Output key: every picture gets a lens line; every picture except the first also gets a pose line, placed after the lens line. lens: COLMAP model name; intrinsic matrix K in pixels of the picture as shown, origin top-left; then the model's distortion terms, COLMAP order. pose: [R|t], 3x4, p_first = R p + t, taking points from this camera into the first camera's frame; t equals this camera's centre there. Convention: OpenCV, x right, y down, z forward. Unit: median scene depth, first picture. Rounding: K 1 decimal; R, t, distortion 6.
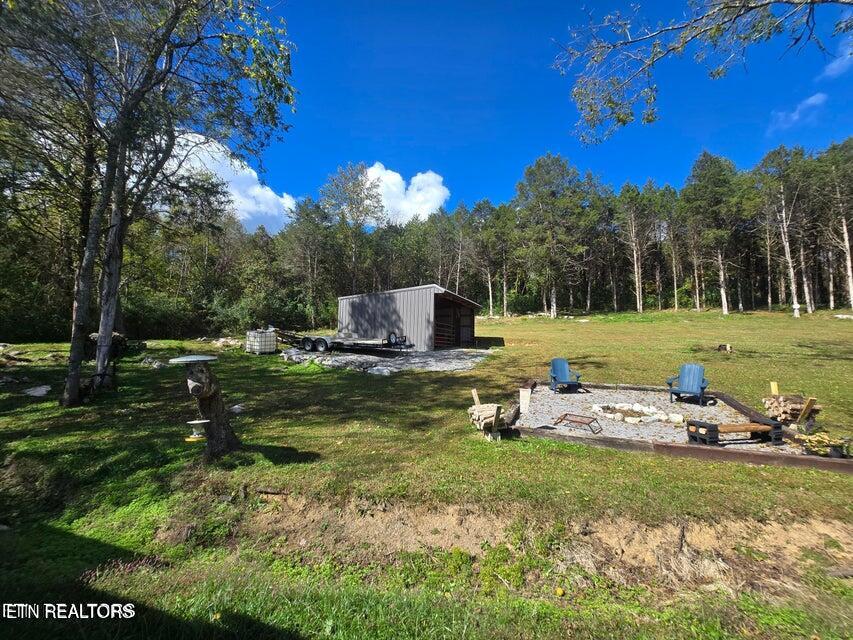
lens RADIAL K [[350.1, 0, 426.5], [0, 350.1, 320.0], [0, 0, 1]] dist [0.001081, 0.000184]
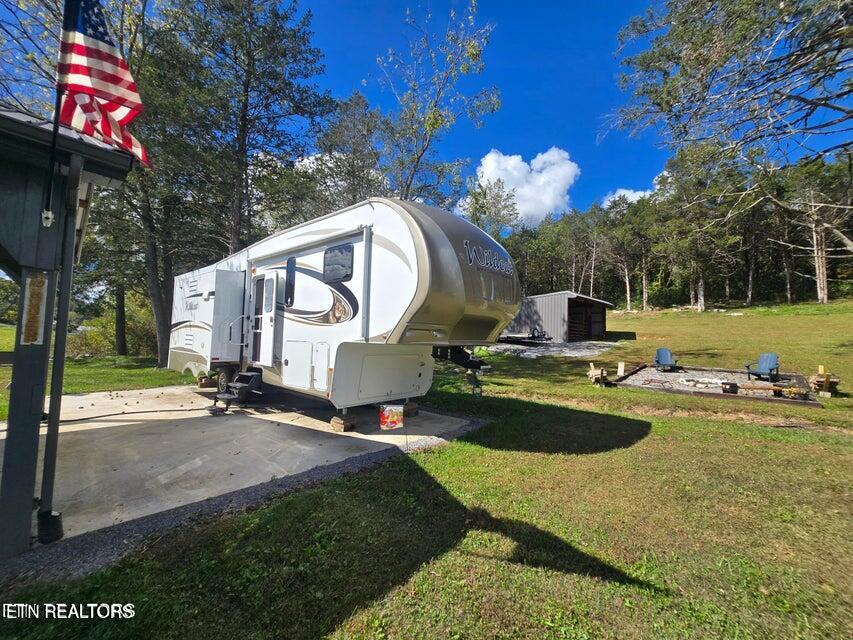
lens RADIAL K [[350.1, 0, 426.5], [0, 350.1, 320.0], [0, 0, 1]] dist [0.001081, 0.000184]
pose [[0.933973, -0.010797, -0.357180, -0.004165], [0.018439, 0.999668, 0.017996, -0.025821], [0.356867, -0.023393, 0.933862, -0.355682]]
